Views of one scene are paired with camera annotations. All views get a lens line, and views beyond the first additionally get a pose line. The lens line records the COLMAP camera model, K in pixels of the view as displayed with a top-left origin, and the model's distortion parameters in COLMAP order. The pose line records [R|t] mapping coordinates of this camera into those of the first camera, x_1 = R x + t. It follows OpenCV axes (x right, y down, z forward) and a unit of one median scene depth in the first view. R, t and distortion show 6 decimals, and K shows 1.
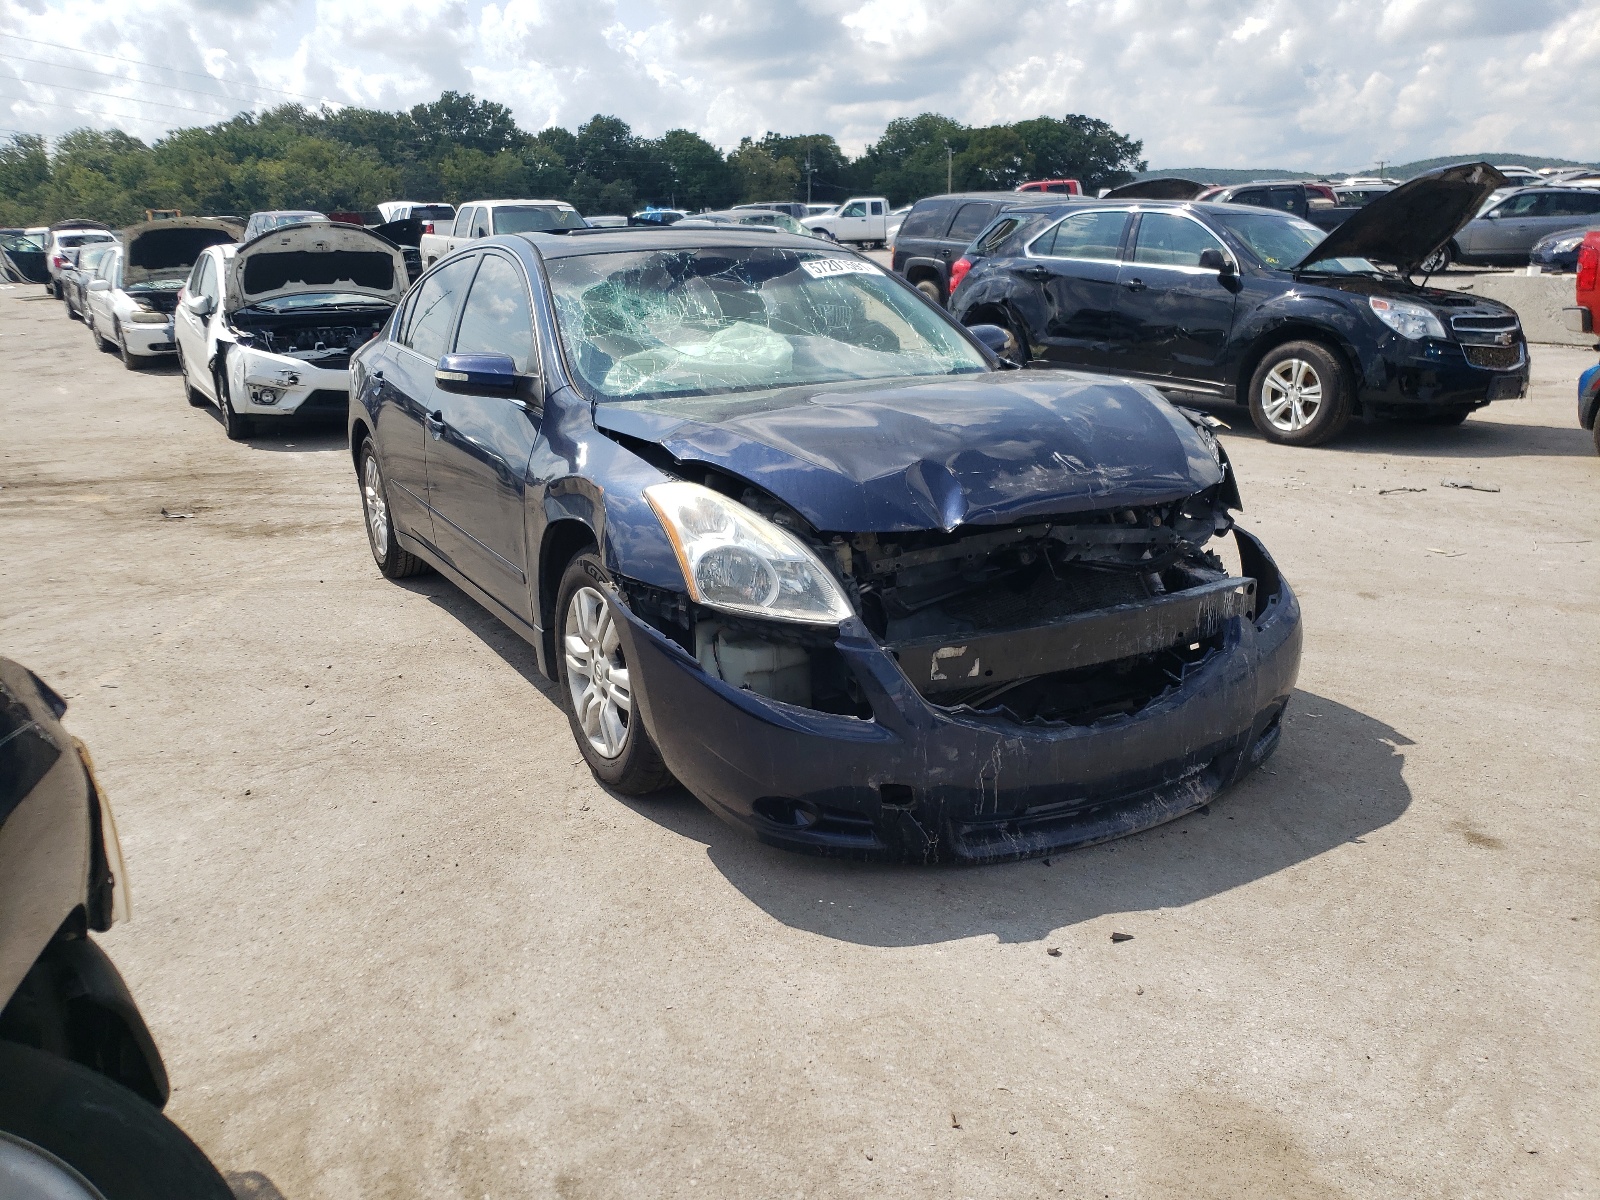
lens RADIAL K [[1209.8, 0, 764.4], [0, 1209.8, 635.3], [0, 0, 1]] dist [0.012335, 0.002895]
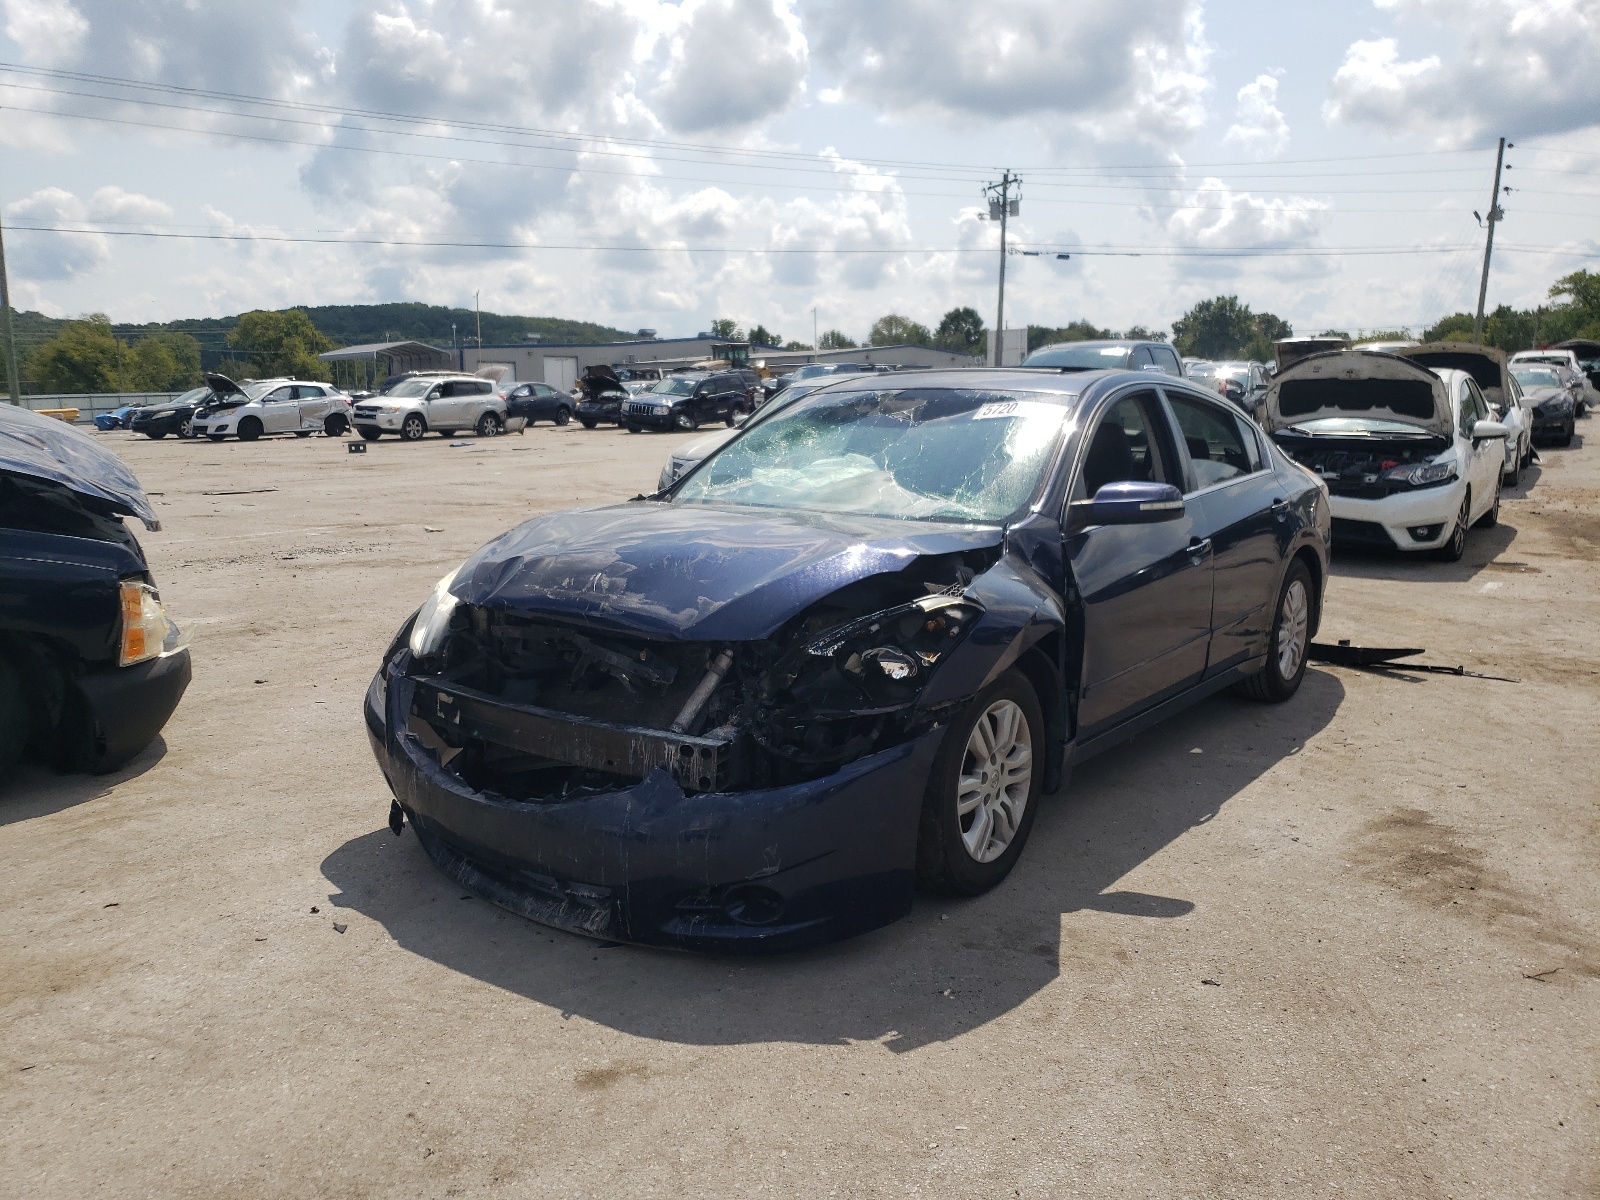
lens RADIAL K [[1233.2, 0, 776.6], [0, 1233.2, 598.5], [0, 0, 1]] dist [0.005529, 0.003825]
pose [[0.444900, 0.170799, -0.879142, 0.963371], [-0.276468, 0.959894, 0.046578, -0.164287], [0.851839, 0.222332, 0.474278, 0.431837]]
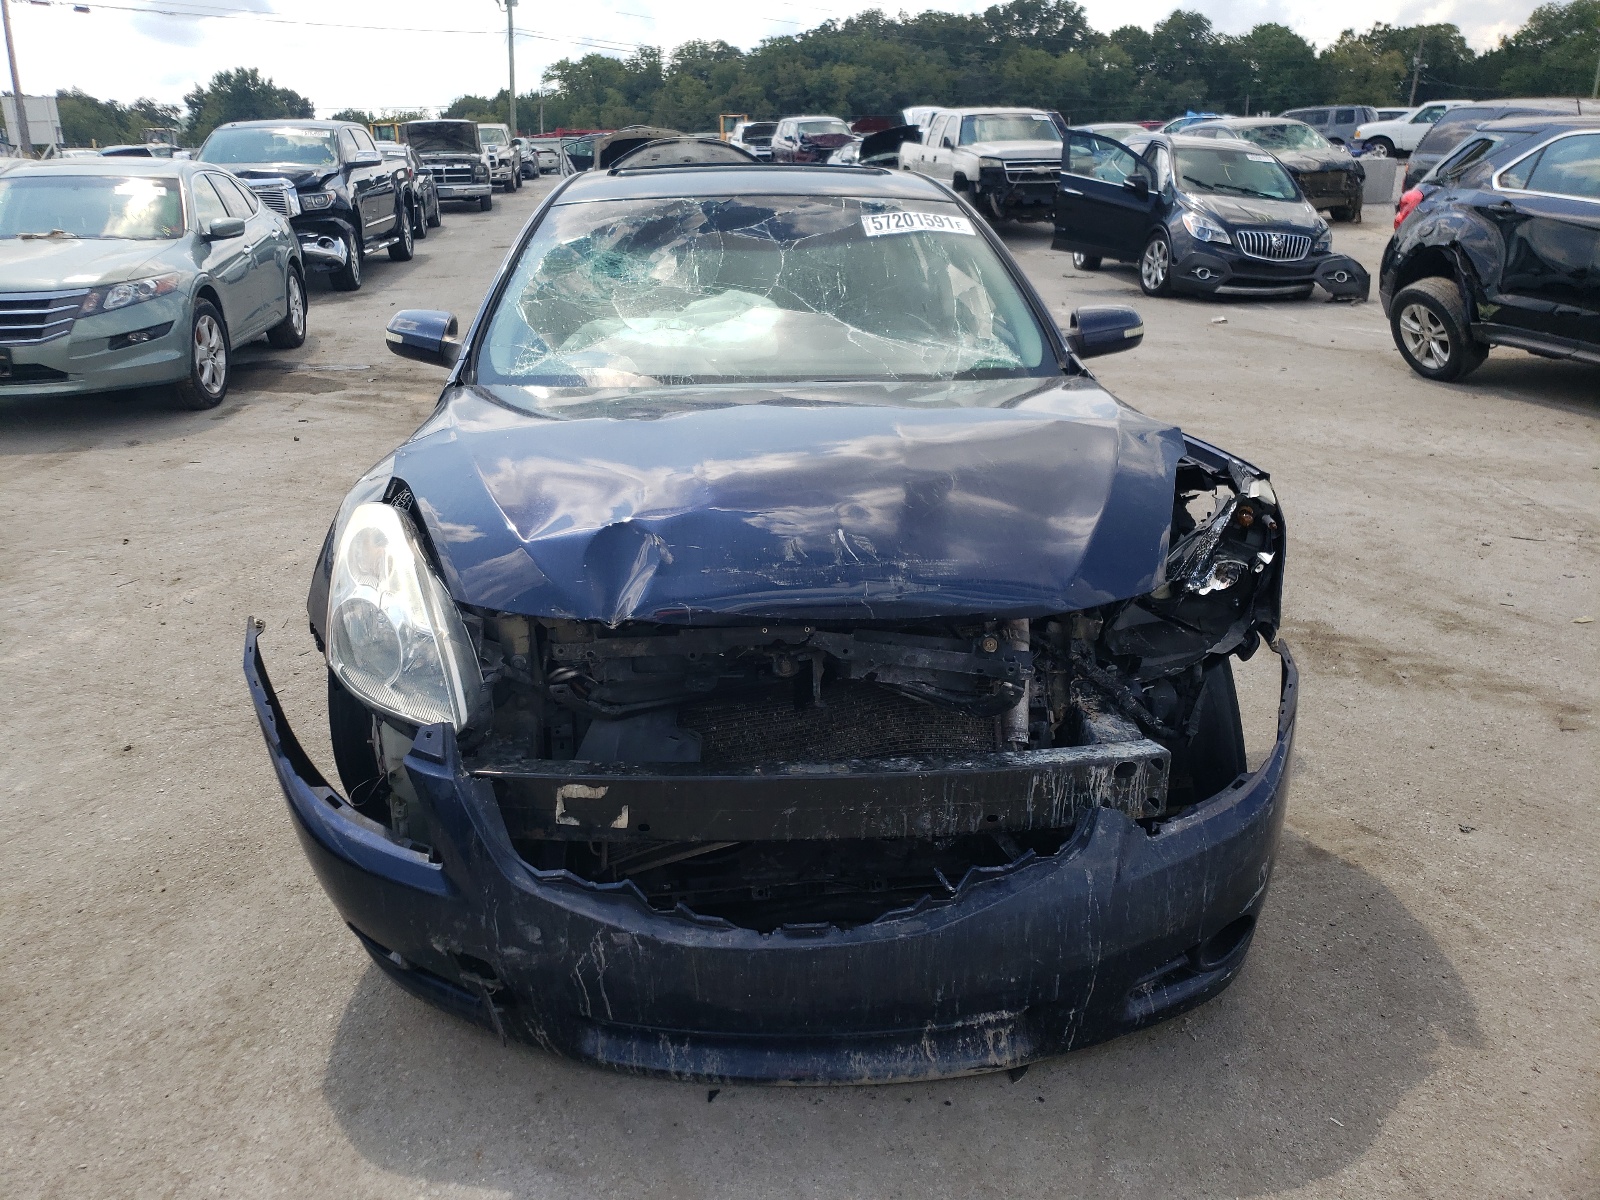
lens RADIAL K [[1233.2, 0, 776.6], [0, 1233.2, 598.5], [0, 0, 1]] dist [0.005529, 0.003825]
pose [[0.916263, 0.147237, -0.372536, 0.344760], [-0.133336, 0.989069, 0.062965, -0.108345], [0.377735, -0.008020, 0.925879, 0.236450]]
